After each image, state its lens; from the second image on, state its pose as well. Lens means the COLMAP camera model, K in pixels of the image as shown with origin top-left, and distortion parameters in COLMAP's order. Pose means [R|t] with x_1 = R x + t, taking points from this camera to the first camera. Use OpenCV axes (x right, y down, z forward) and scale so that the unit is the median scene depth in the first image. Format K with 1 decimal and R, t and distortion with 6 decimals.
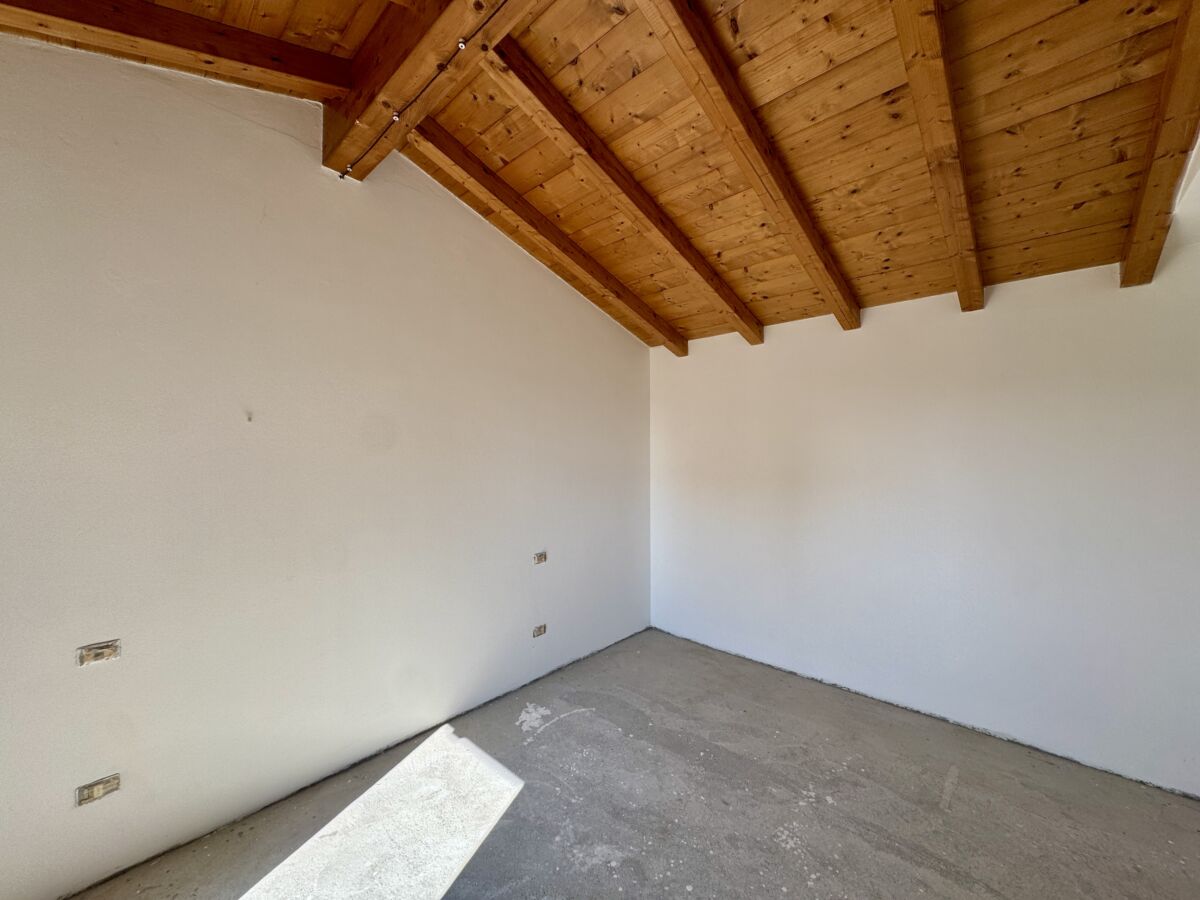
lens RADIAL K [[476.2, 0, 596.5], [0, 476.2, 449.6], [0, 0, 1]] dist [-0.001584, 0.001181]
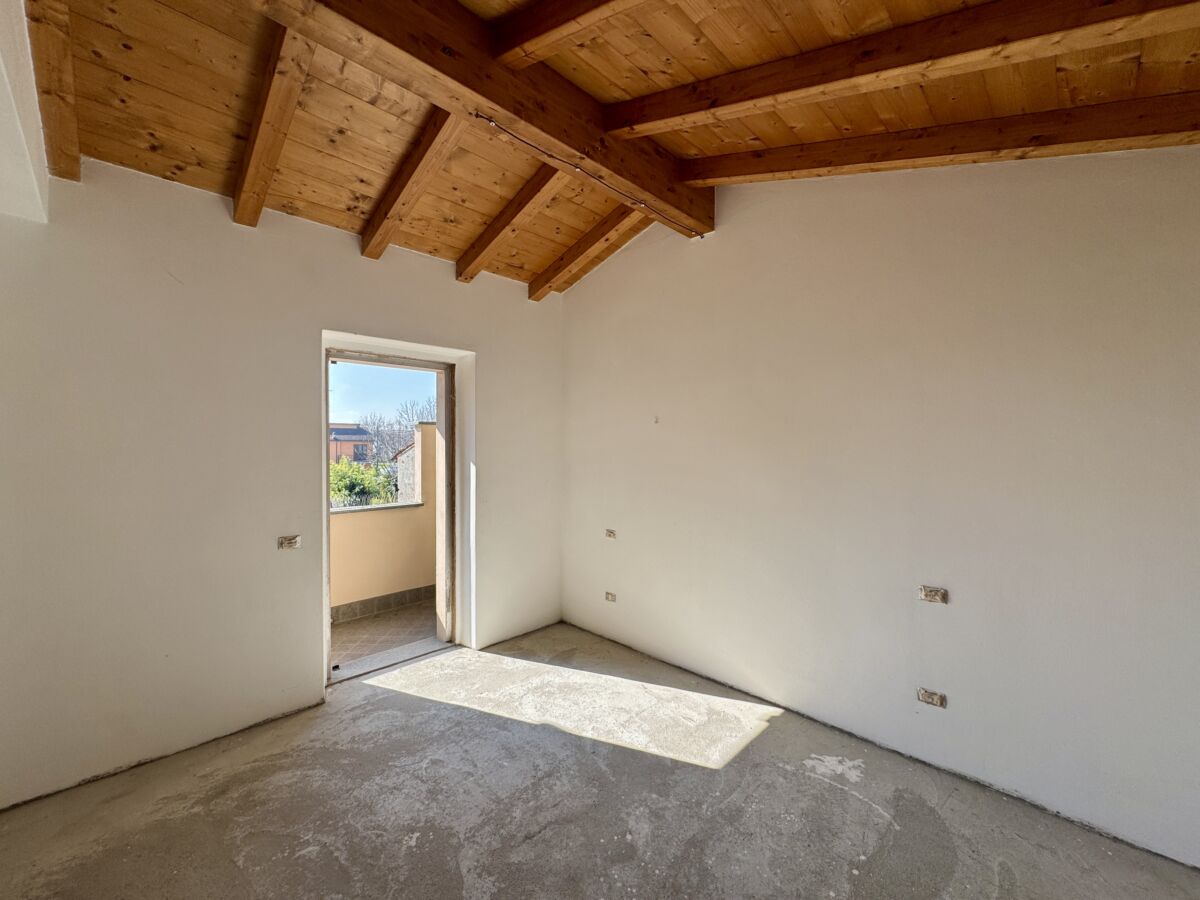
lens RADIAL K [[476.2, 0, 599.0], [0, 476.2, 448.9], [0, 0, 1]] dist [-0.001584, 0.001181]
pose [[-0.030014, 0.012726, -0.999468, 0.773247], [0.002444, 0.999917, 0.012658, 0.006933], [0.999546, -0.002063, -0.030043, 0.701938]]
